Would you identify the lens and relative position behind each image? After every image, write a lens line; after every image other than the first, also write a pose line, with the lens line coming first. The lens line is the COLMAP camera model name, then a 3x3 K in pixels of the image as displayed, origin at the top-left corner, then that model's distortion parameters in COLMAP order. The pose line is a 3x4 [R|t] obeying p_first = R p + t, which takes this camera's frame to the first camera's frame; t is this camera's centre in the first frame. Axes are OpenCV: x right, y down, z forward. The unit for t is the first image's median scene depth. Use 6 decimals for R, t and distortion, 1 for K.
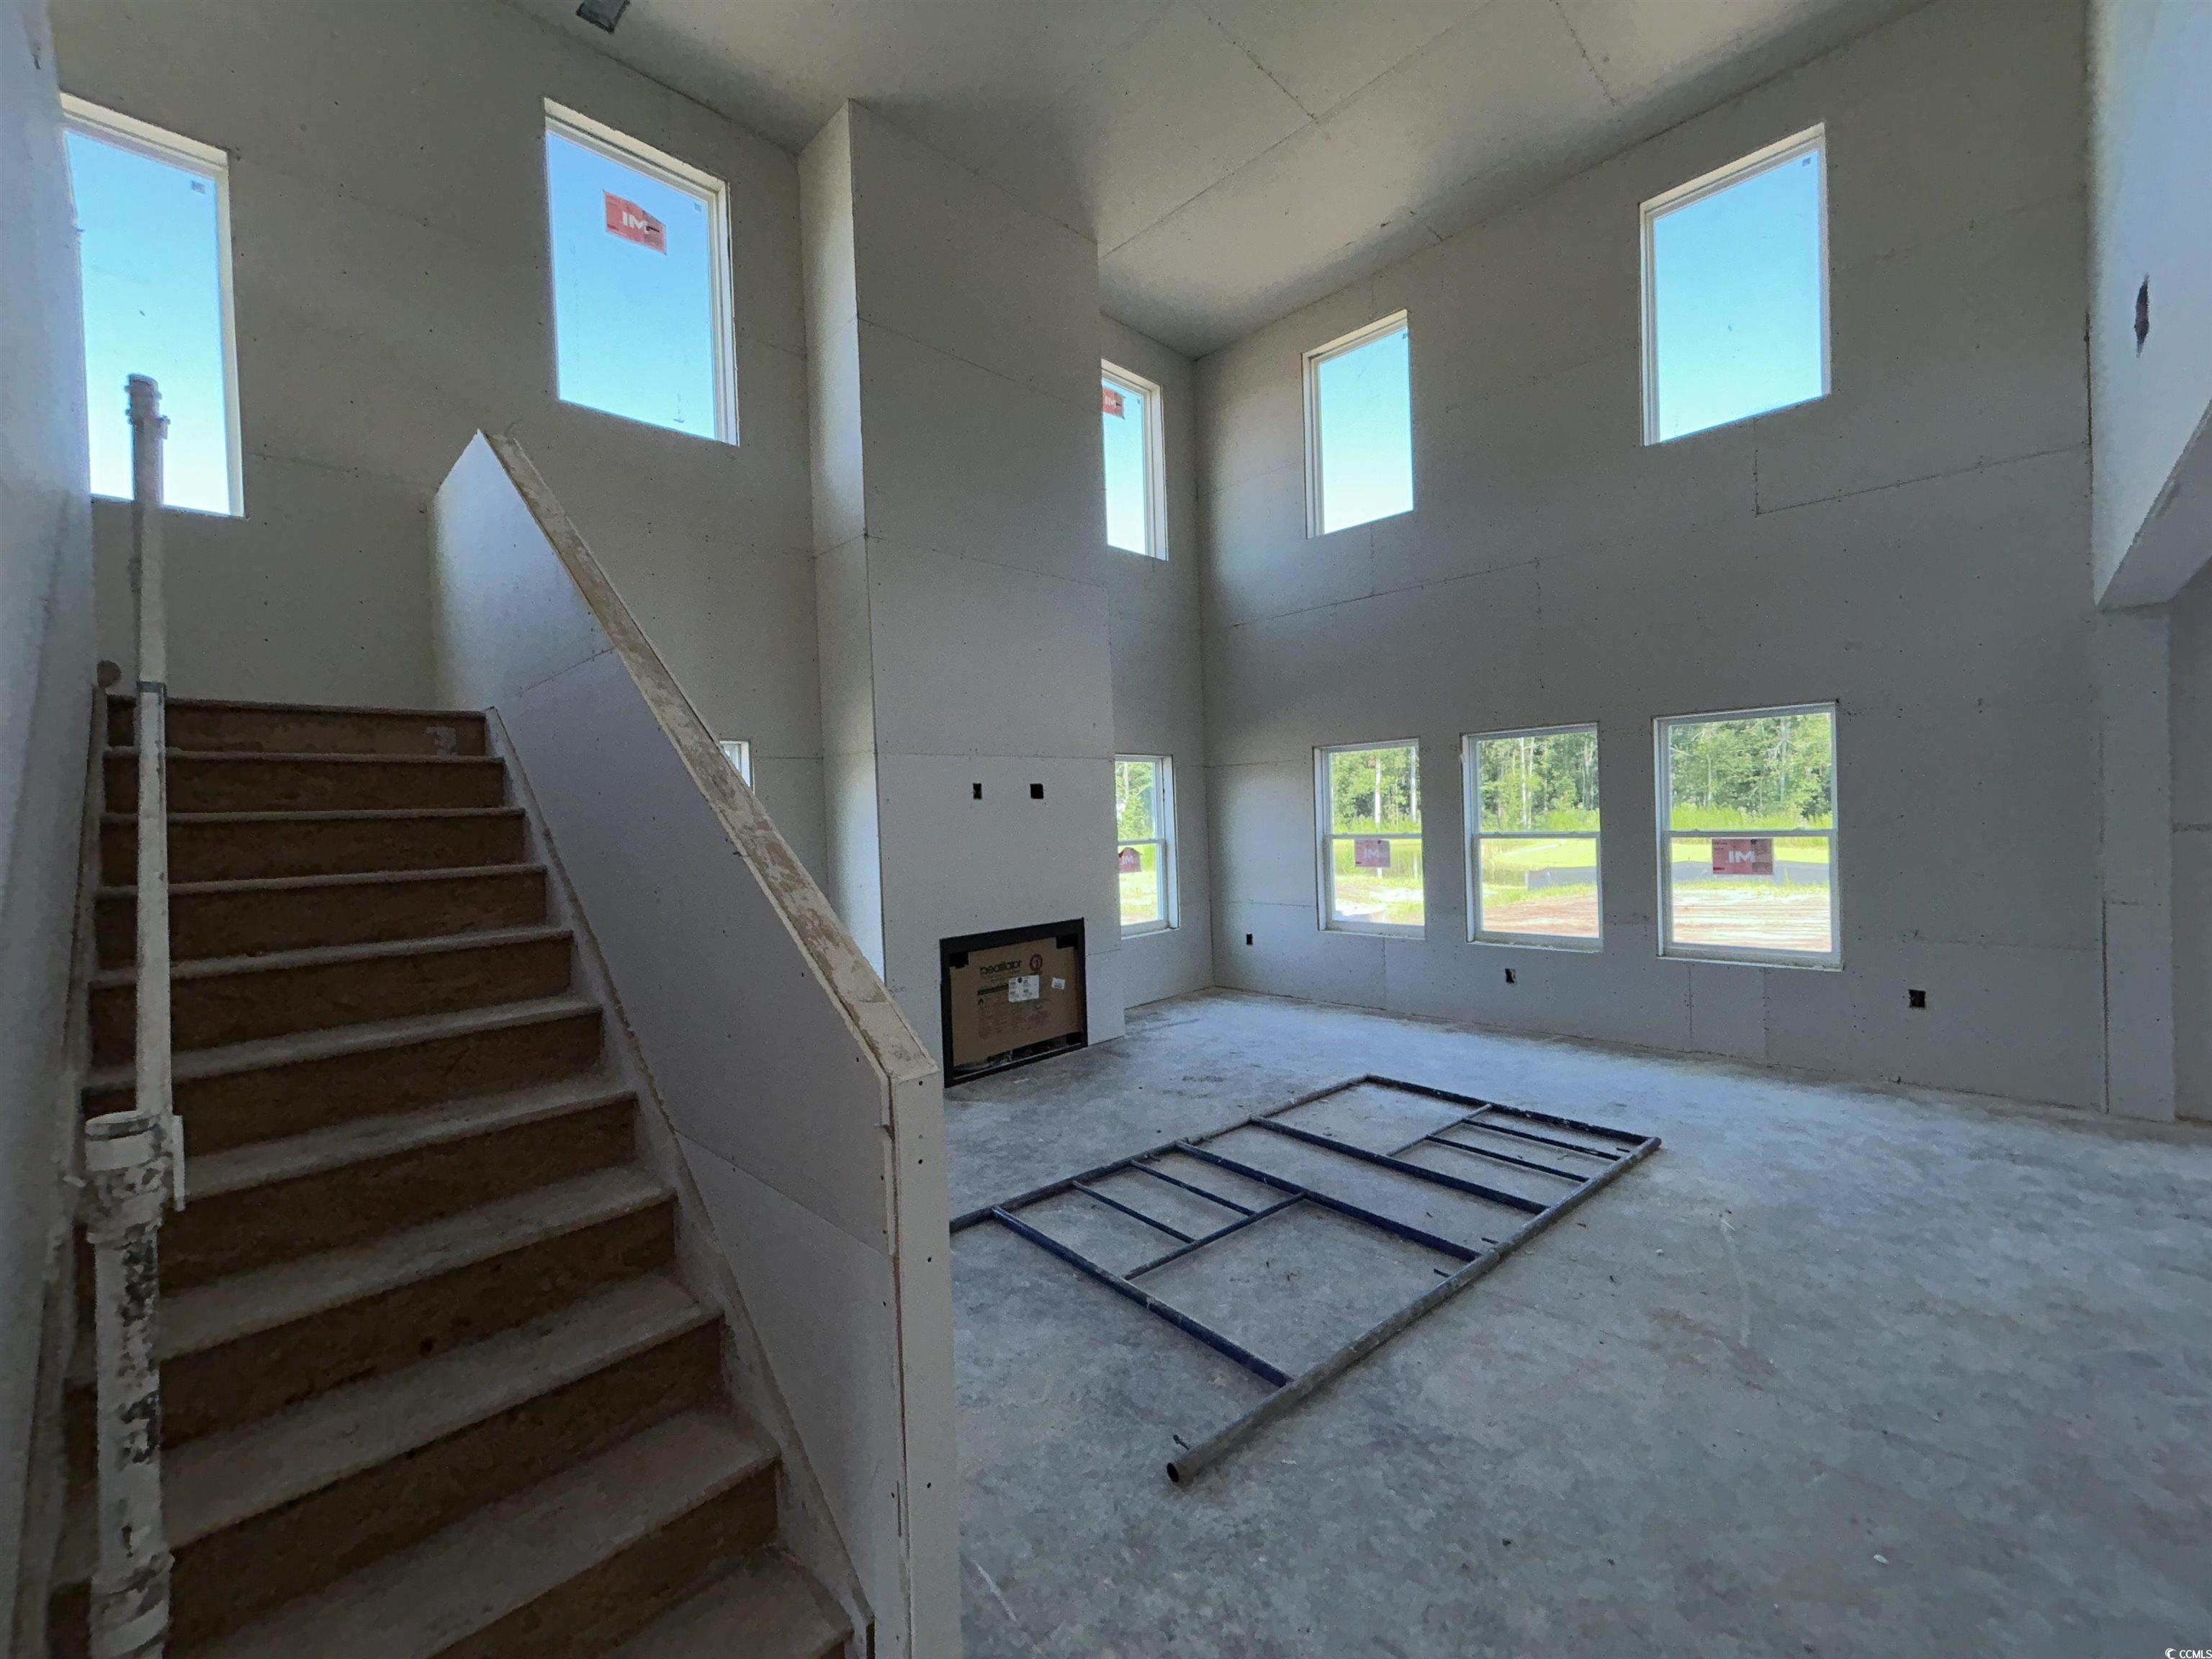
lens RADIAL K [[898.4, 0, 1104.8], [0, 898.4, 824.9], [0, 0, 1]] dist [-0.000627, 0.001436]
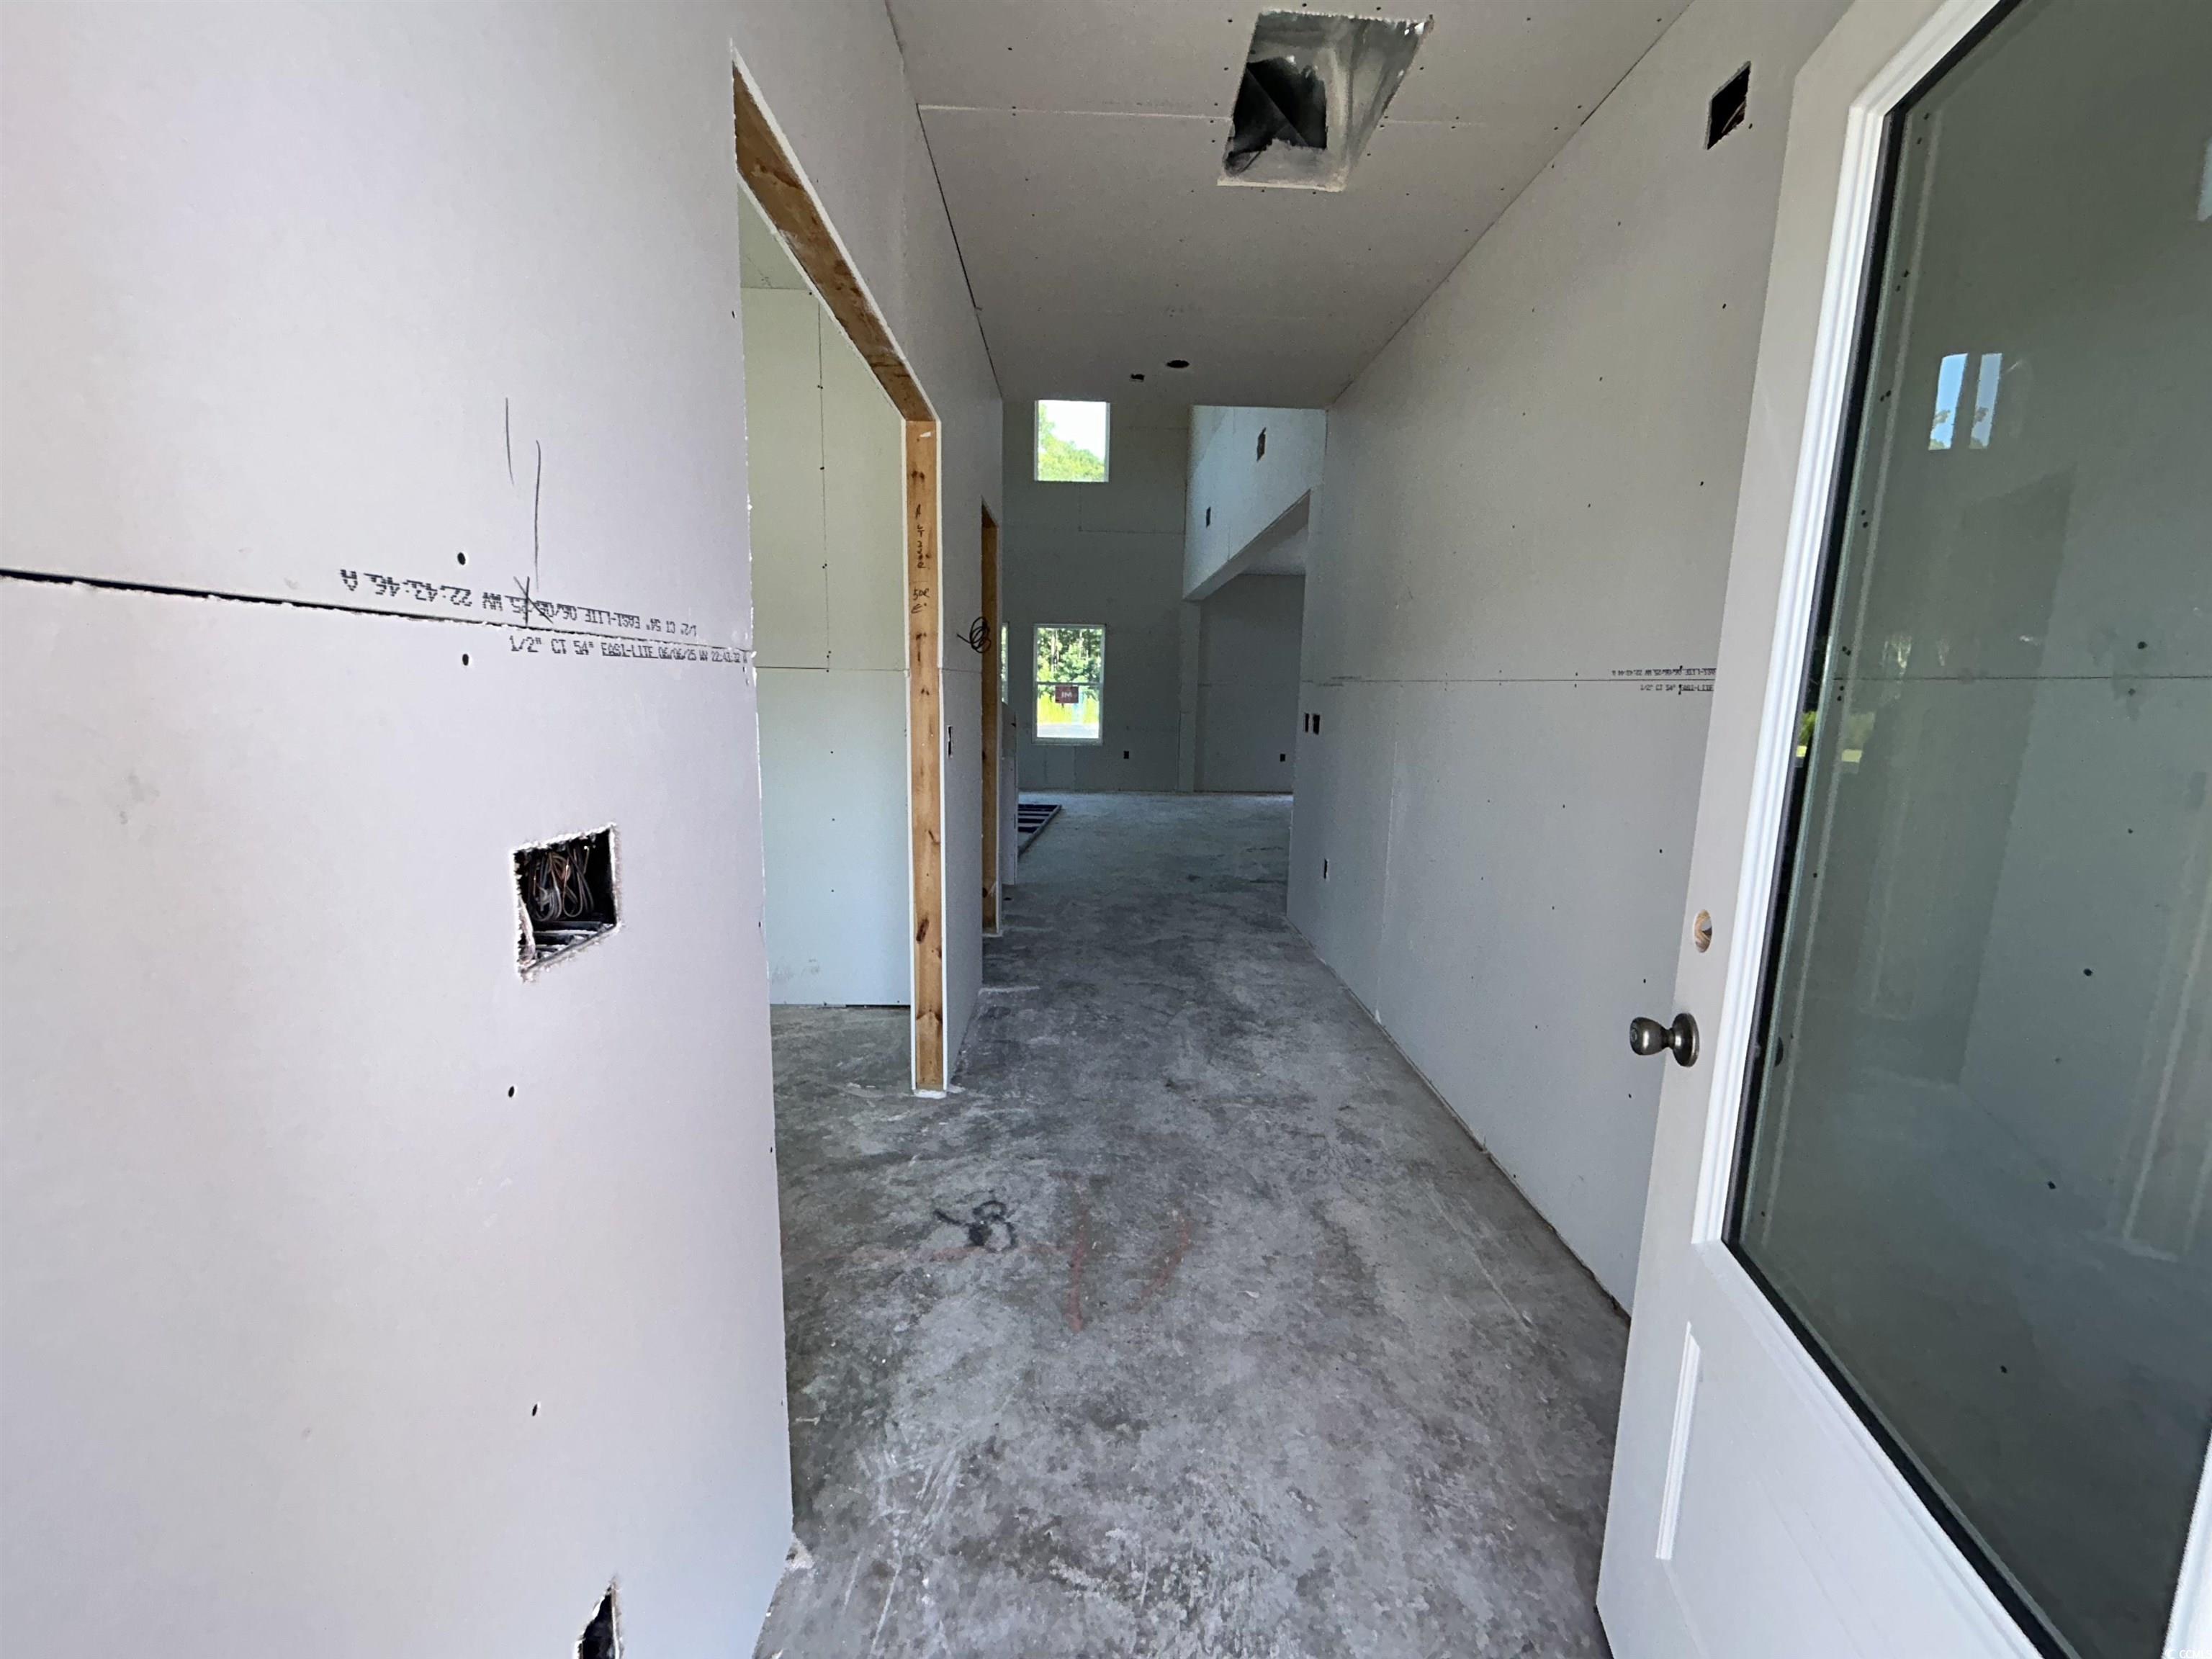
lens RADIAL K [[898.4, 0, 1103.1], [0, 898.4, 829.1], [0, 0, 1]] dist [-0.000627, 0.001436]
pose [[0.692331, -0.065633, 0.718589, -0.886902], [-0.036642, 0.991372, 0.125850, 0.092611], [-0.720649, -0.113460, 0.683953, -0.625858]]
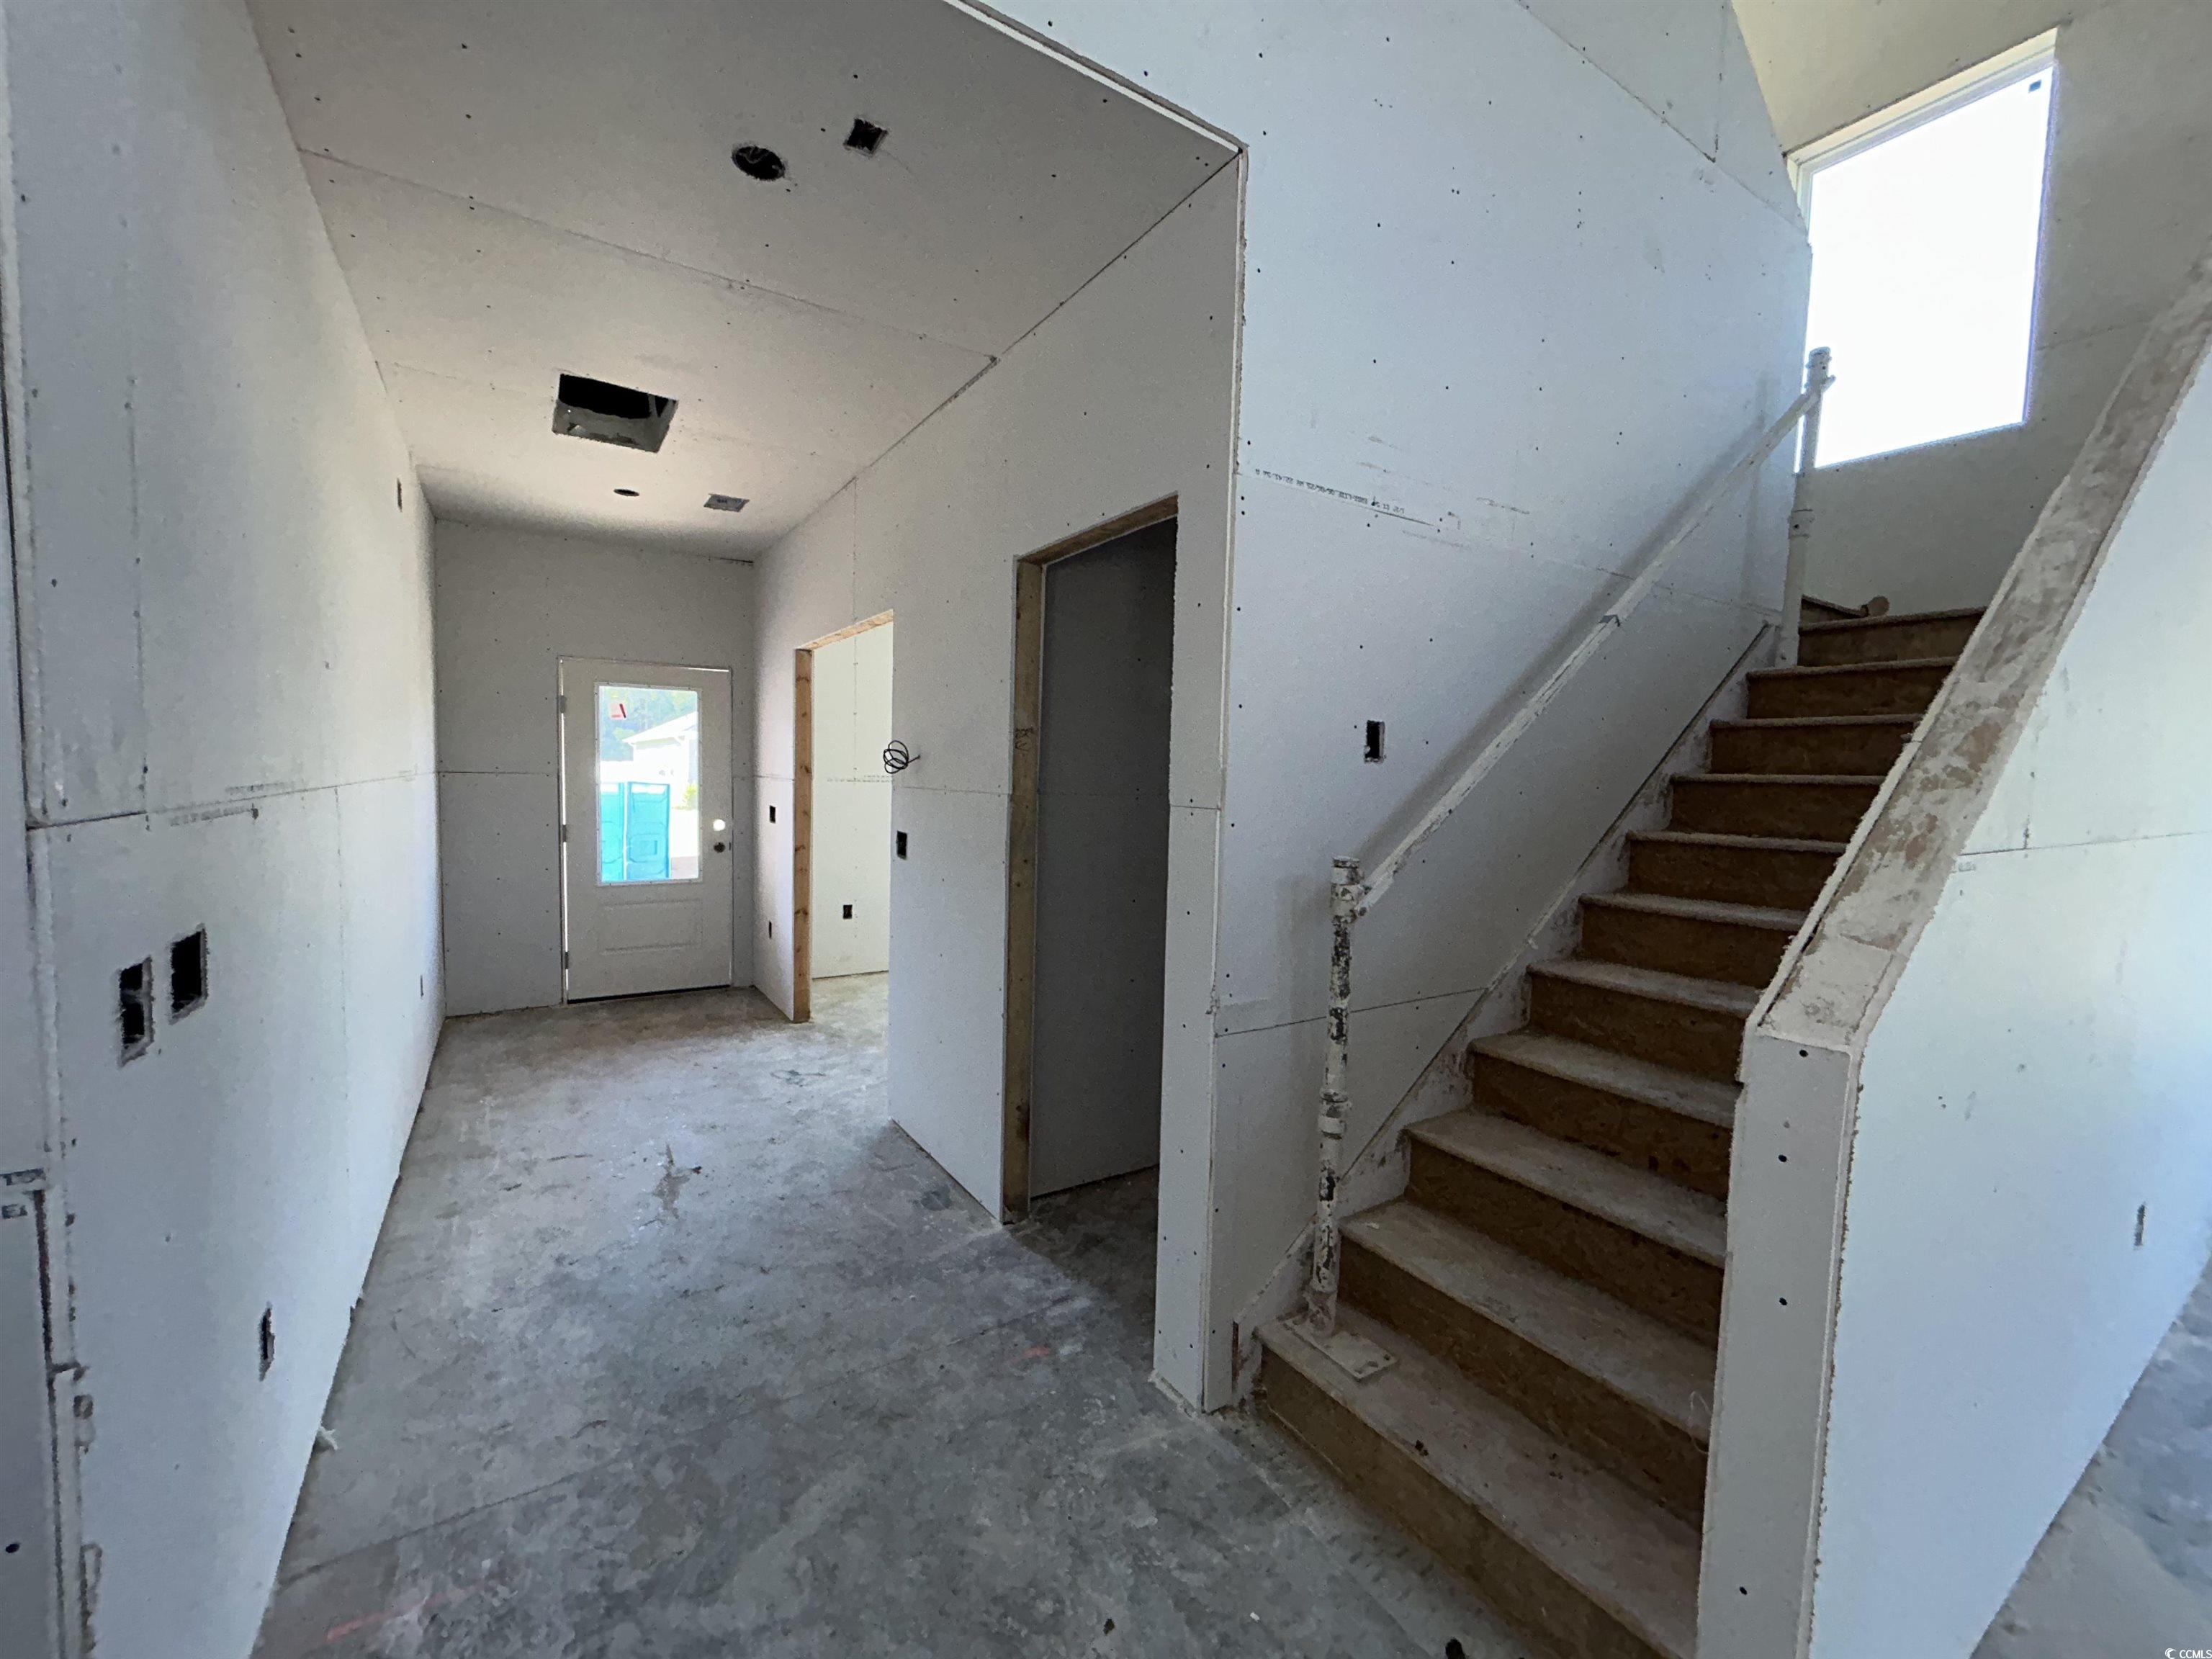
lens RADIAL K [[898.4, 0, 1096.1], [0, 898.4, 826.5], [0, 0, 1]] dist [-0.000627, 0.001436]
pose [[-0.217714, 0.087976, -0.972040, 0.186189], [-0.028729, 0.994920, 0.096481, 0.021013], [0.975590, 0.048931, -0.214080, 0.199735]]
